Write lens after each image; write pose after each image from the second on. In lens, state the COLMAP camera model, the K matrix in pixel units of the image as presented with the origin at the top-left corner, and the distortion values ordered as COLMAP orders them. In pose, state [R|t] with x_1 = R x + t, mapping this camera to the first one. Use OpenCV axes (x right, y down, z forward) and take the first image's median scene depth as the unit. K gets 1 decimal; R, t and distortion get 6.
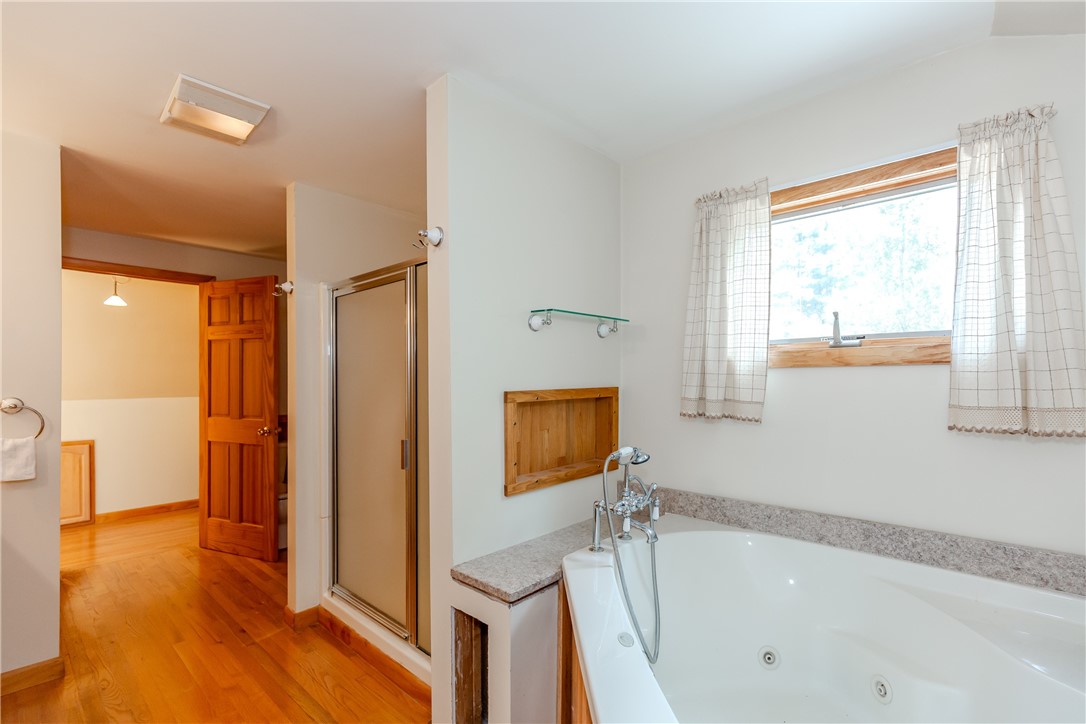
lens RADIAL K [[492.9, 0, 530.0], [0, 492.9, 387.6], [0, 0, 1]] dist [-0.001281, -0.000297]
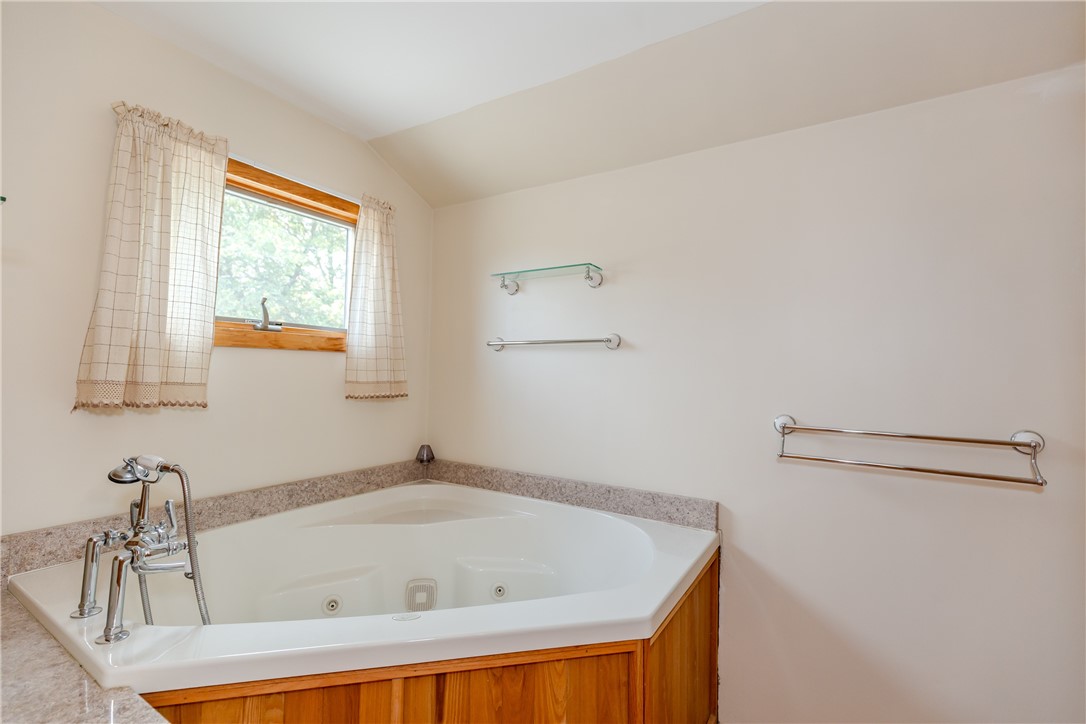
lens RADIAL K [[483.8, 0, 544.7], [0, 483.8, 365.3], [0, 0, 1]] dist [0.008077, -0.000165]
pose [[-0.195109, 0.013906, 0.980683, -0.535408], [-0.006511, 0.999859, -0.015473, 0.006481], [-0.980760, -0.009405, -0.194991, 0.605346]]
